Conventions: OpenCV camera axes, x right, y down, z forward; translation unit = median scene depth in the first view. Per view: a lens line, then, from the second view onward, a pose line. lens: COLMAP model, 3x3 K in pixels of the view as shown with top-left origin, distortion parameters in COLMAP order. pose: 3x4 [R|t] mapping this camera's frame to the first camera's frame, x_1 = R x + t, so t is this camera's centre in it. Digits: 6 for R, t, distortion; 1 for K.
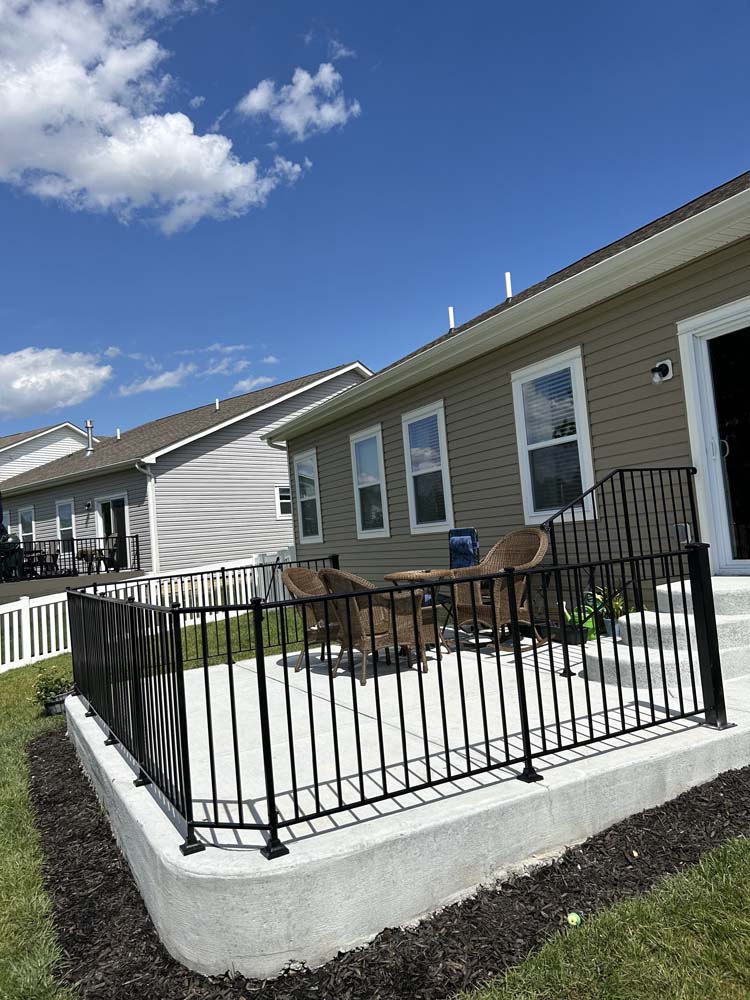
lens RADIAL K [[744.3, 0, 419.7], [0, 744.3, 495.5], [0, 0, 1]] dist [0.054203, -0.041612]
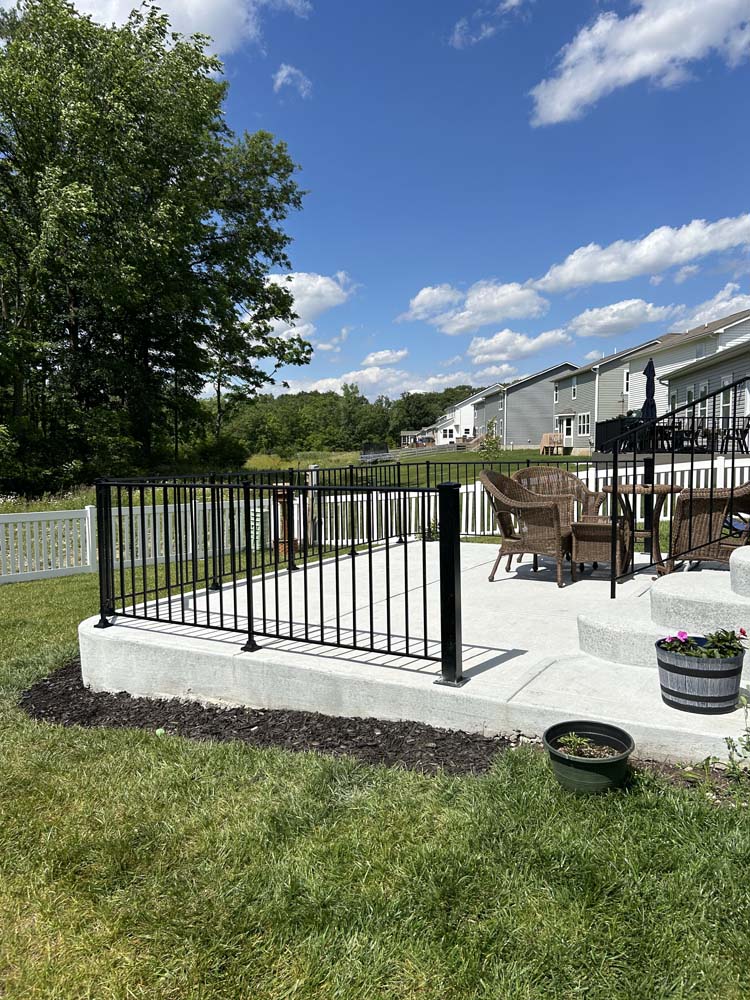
lens RADIAL K [[744.3, 0, 419.7], [0, 744.3, 495.5], [0, 0, 1]] dist [0.054203, -0.041612]
pose [[0.550757, 0.148739, -0.821306, 0.716884], [0.005820, 0.983286, 0.181977, -0.054008], [0.834646, -0.105005, 0.540685, 0.329475]]
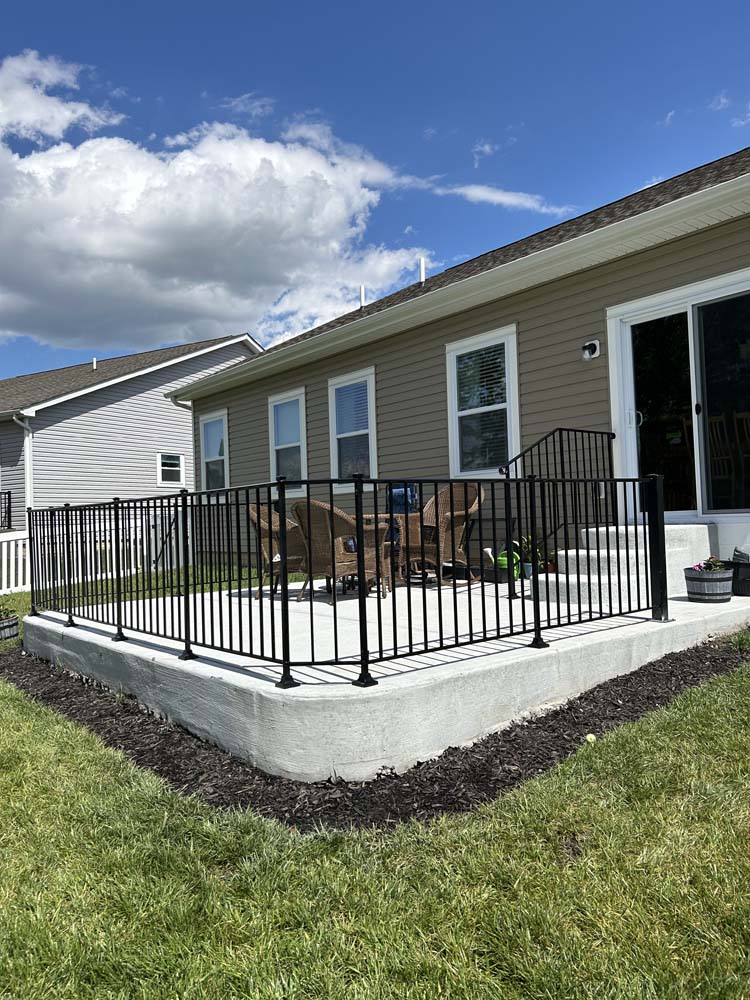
lens RADIAL K [[744.3, 0, 419.7], [0, 744.3, 495.5], [0, 0, 1]] dist [0.054203, -0.041612]
pose [[0.976166, 0.052202, 0.210652, -0.173384], [-0.052778, 0.998602, -0.002890, 0.079959], [-0.210508, -0.008297, 0.977557, -0.083709]]
